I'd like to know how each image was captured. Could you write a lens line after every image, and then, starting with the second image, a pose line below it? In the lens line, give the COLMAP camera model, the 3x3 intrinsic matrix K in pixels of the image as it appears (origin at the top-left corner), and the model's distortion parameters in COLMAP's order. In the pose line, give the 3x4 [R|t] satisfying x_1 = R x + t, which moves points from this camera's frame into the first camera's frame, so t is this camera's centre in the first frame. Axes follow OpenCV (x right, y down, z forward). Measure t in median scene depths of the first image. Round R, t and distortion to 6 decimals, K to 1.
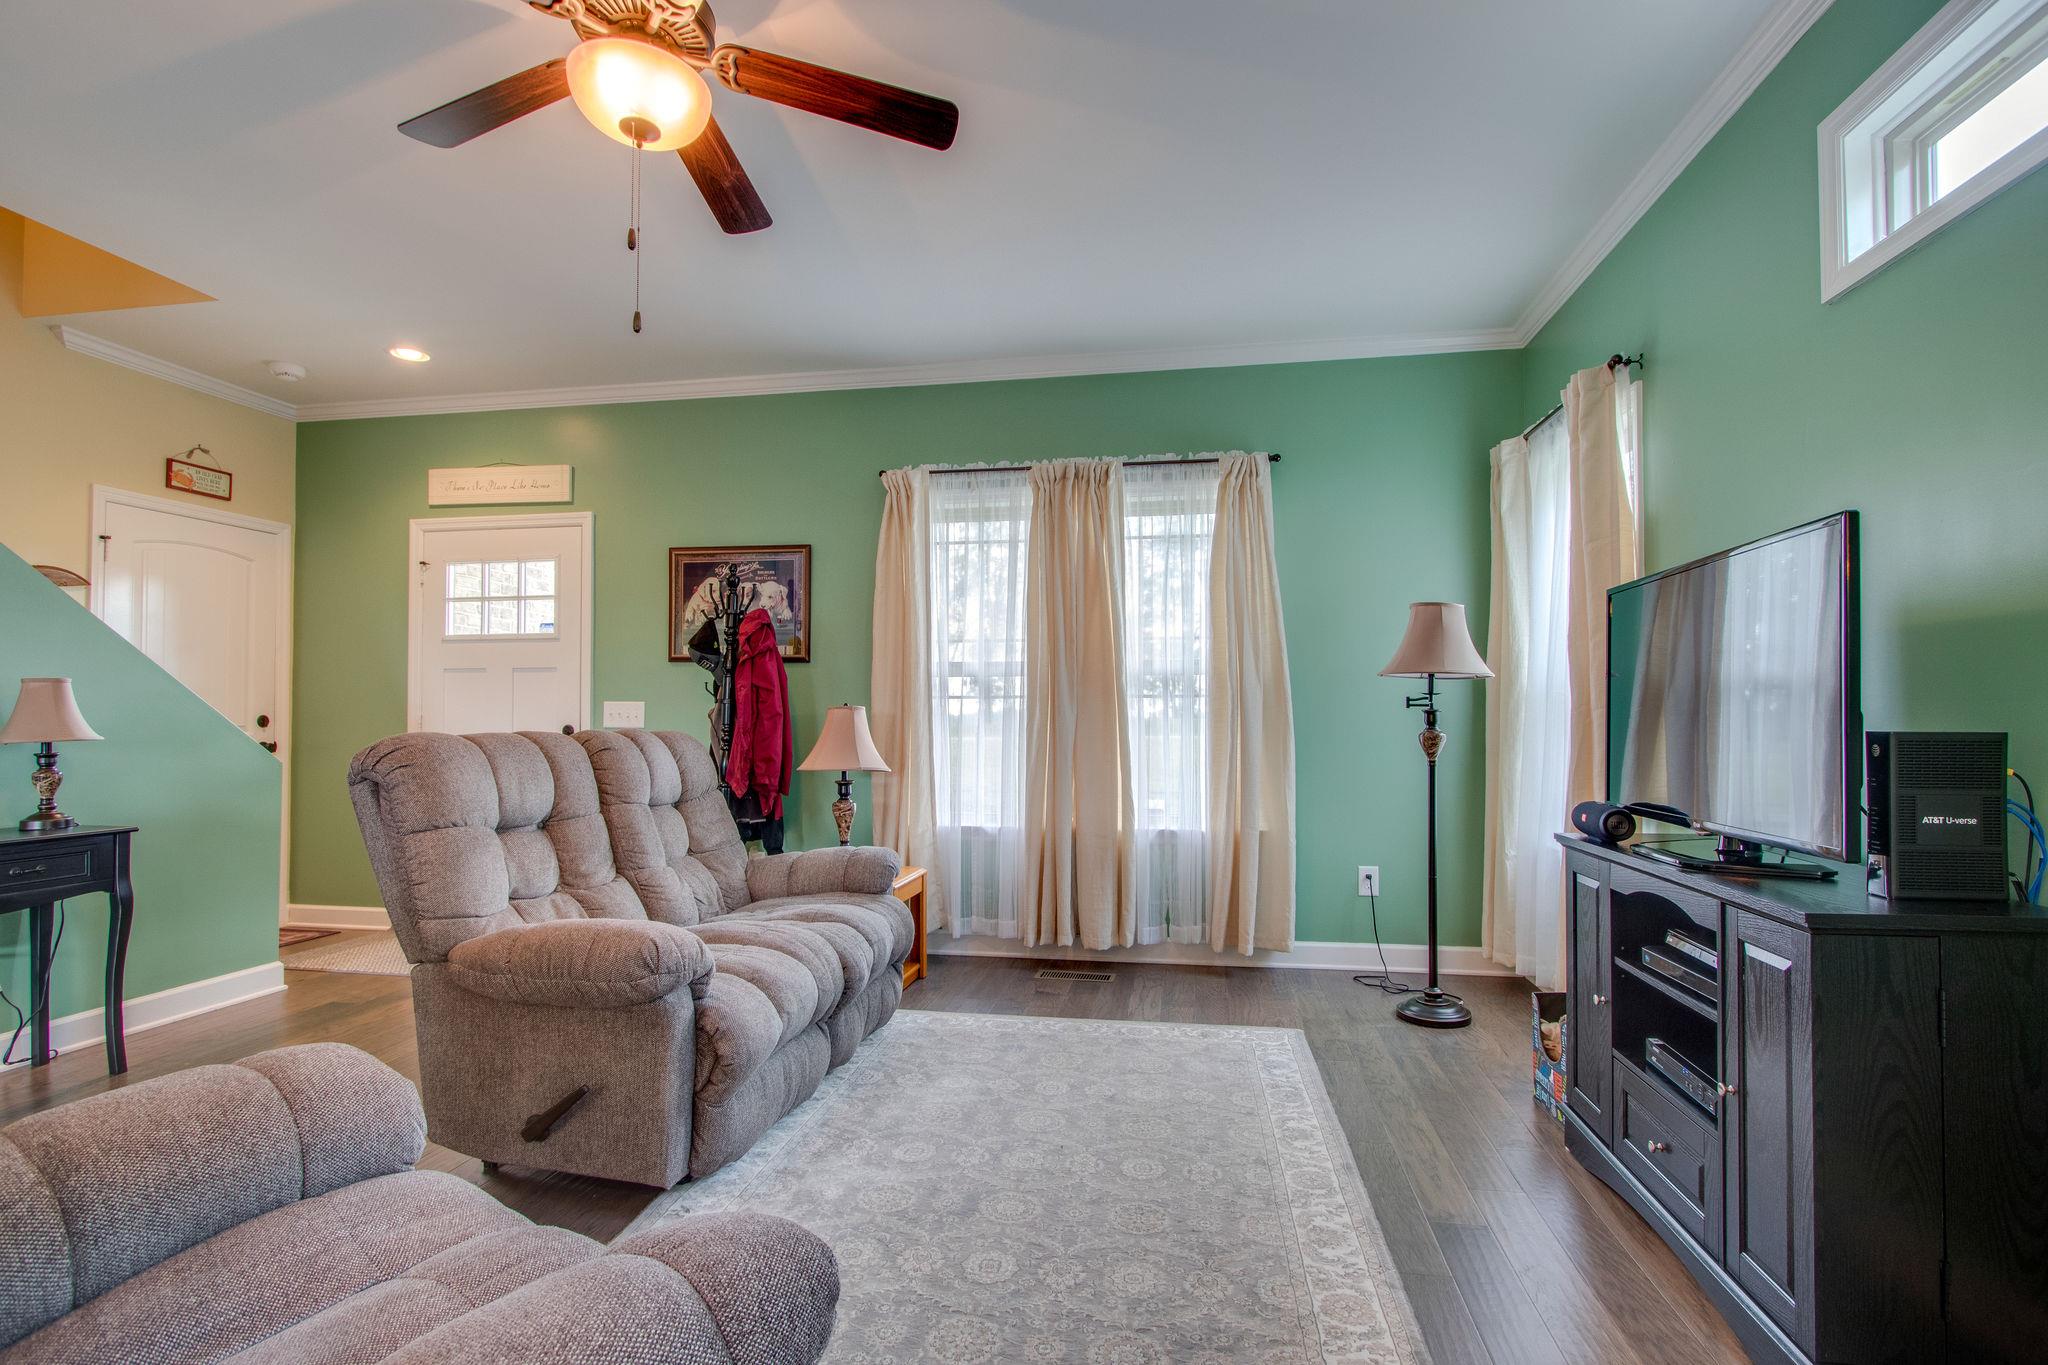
lens RADIAL K [[956.2, 0, 1068.4], [0, 956.2, 712.9], [0, 0, 1]] dist [-0.005341, -0.002425]
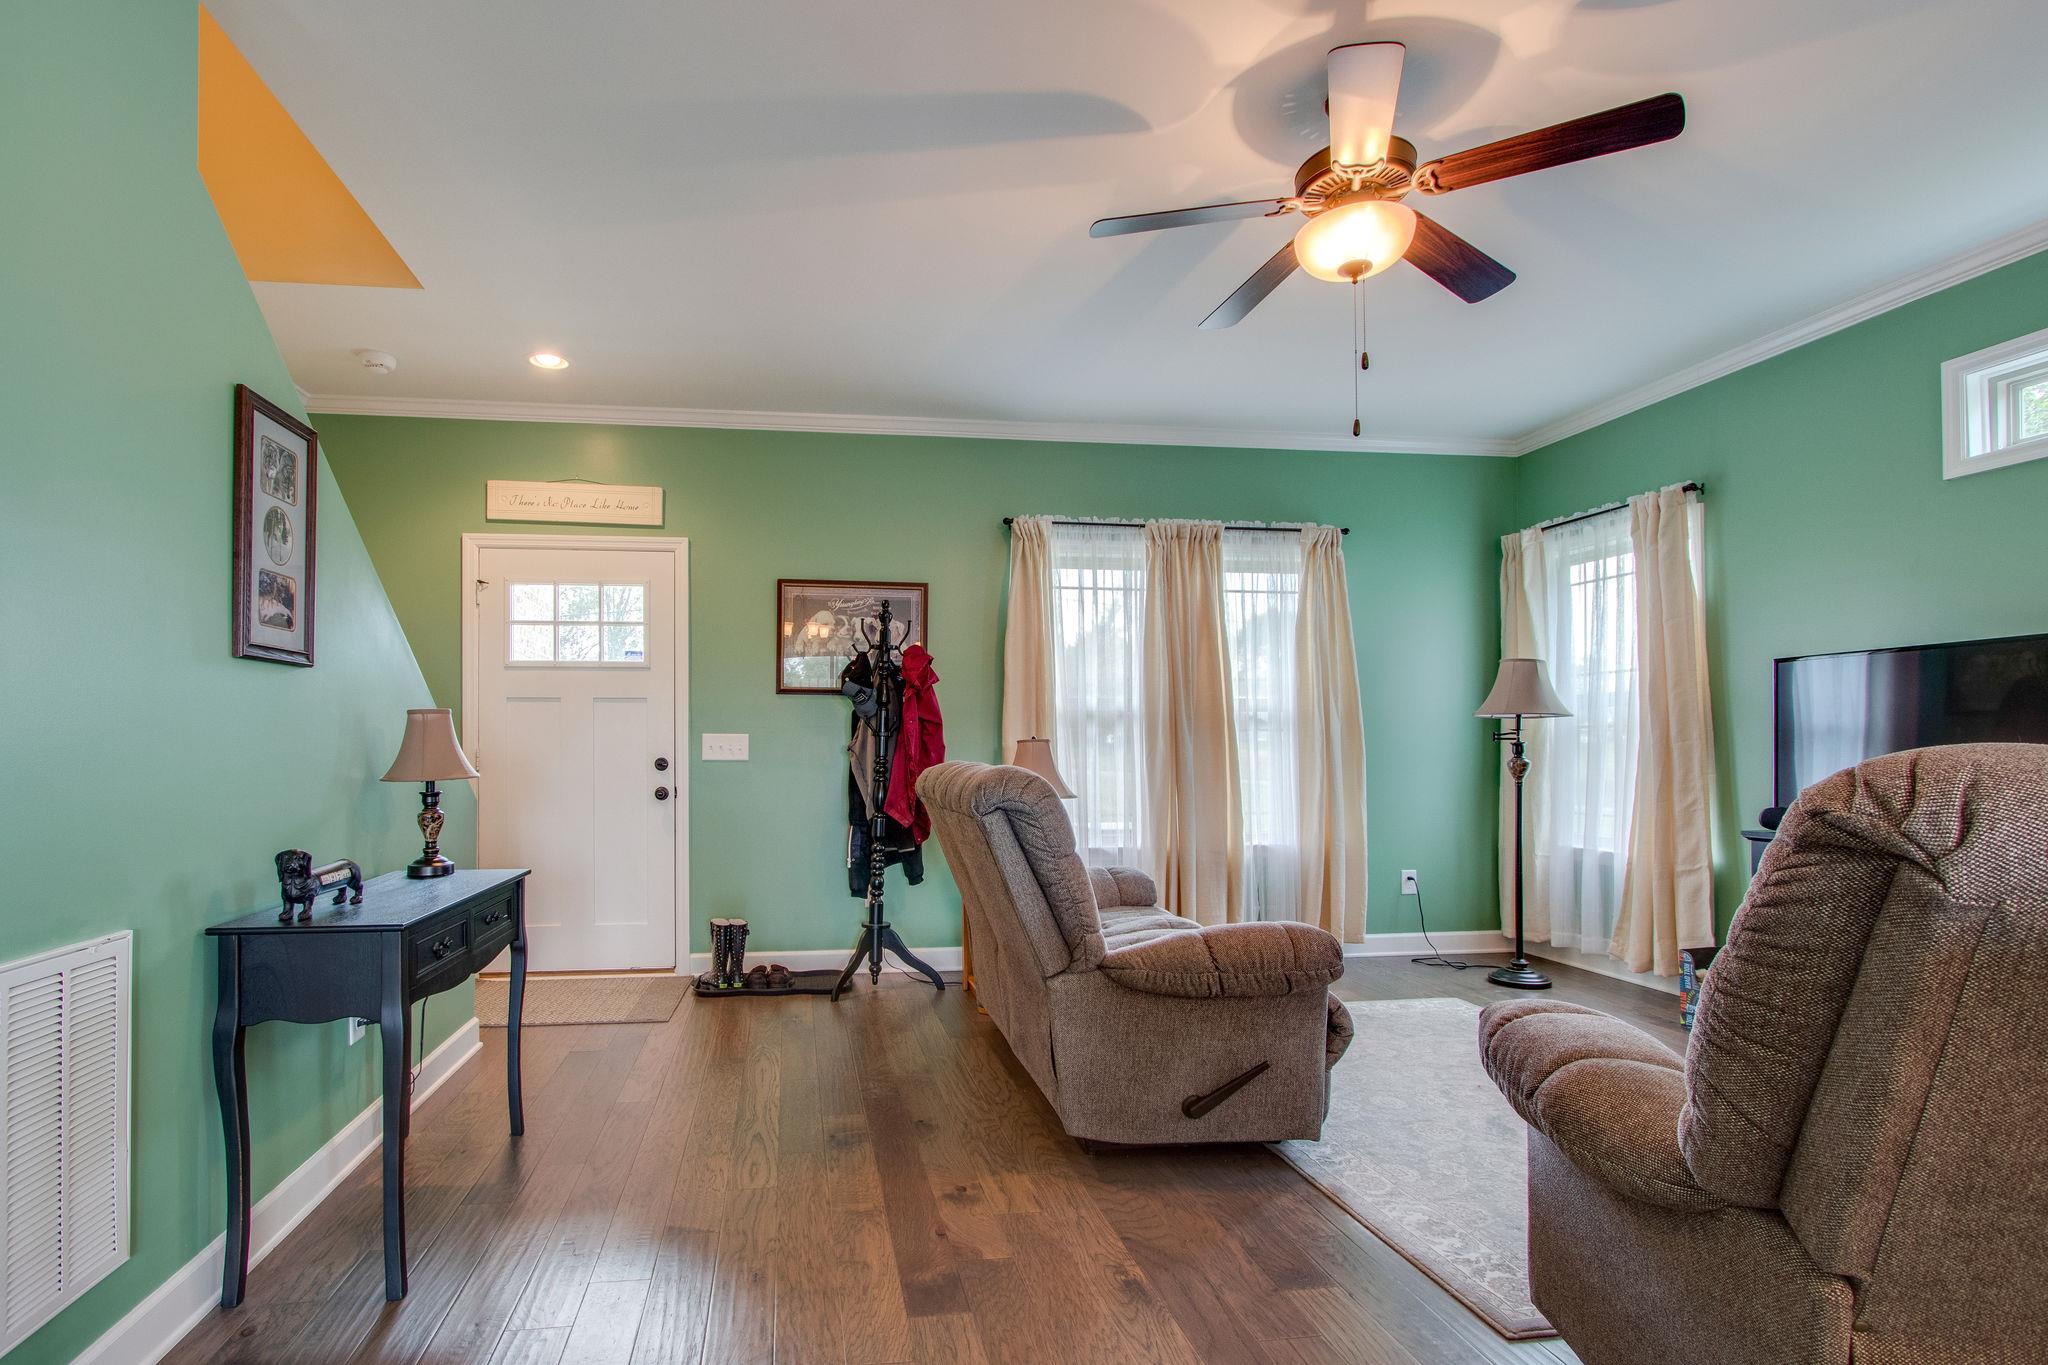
lens RADIAL K [[956.2, 0, 963.8], [0, 956.2, 749.4], [0, 0, 1]] dist [-0.005341, -0.002425]
pose [[0.960424, -0.002470, 0.278533, -0.561890], [0.000035, 0.999962, 0.008746, -0.004105], [-0.278543, -0.008390, 0.960387, -0.015940]]
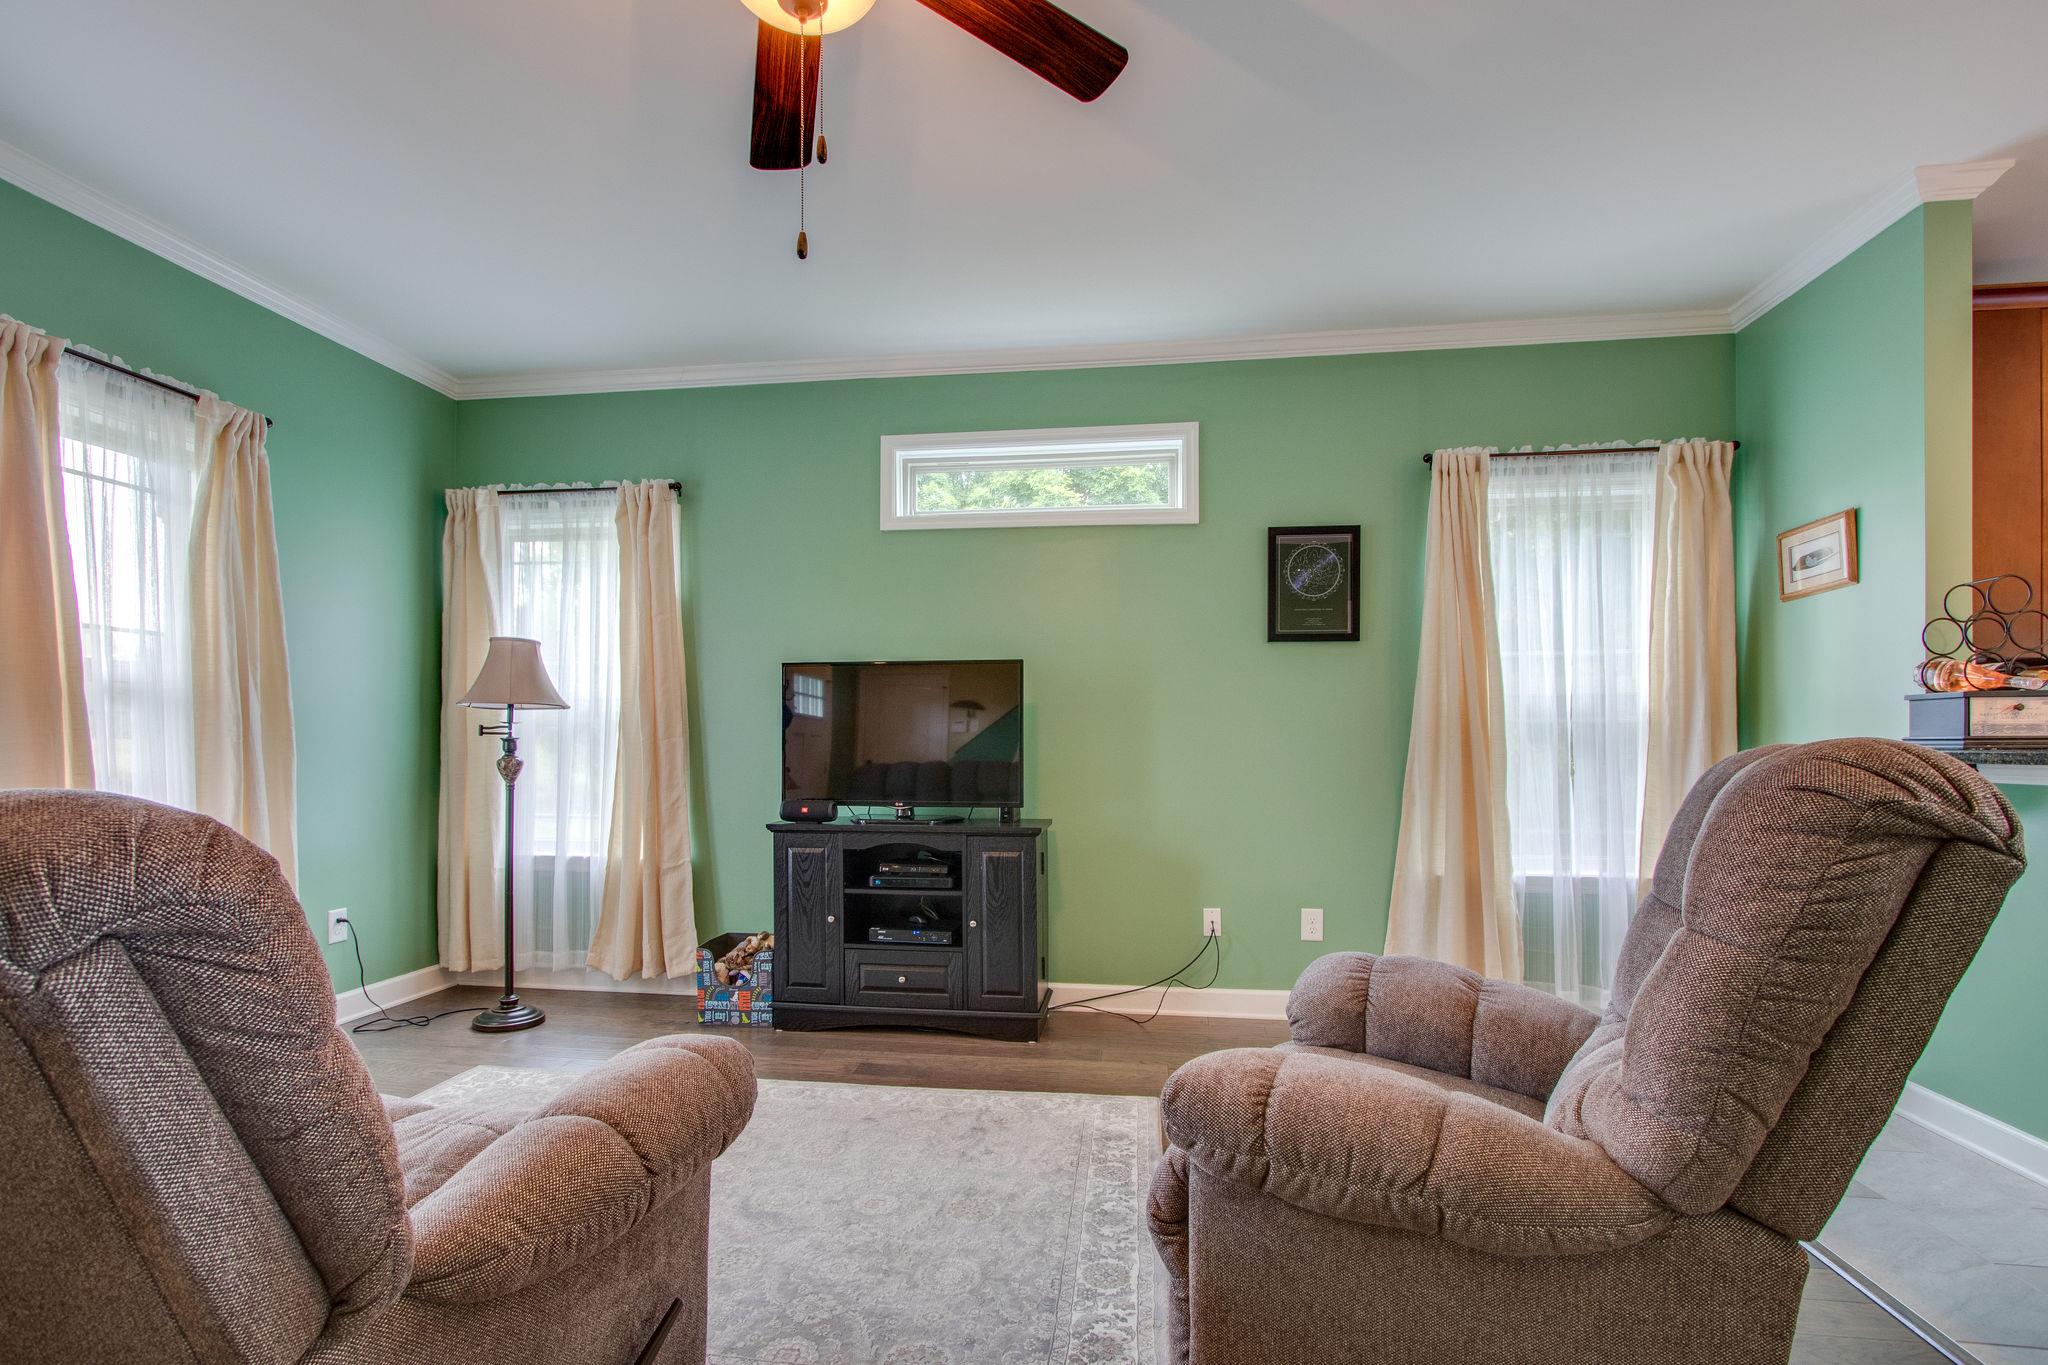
lens RADIAL K [[956.2, 0, 990.3], [0, 956.2, 746.4], [0, 0, 1]] dist [-0.005341, -0.002425]
pose [[0.045008, -0.001006, 0.998986, -0.545486], [-0.008112, 0.999966, 0.001373, 0.000433], [-0.998954, -0.008165, 0.044998, 0.335909]]
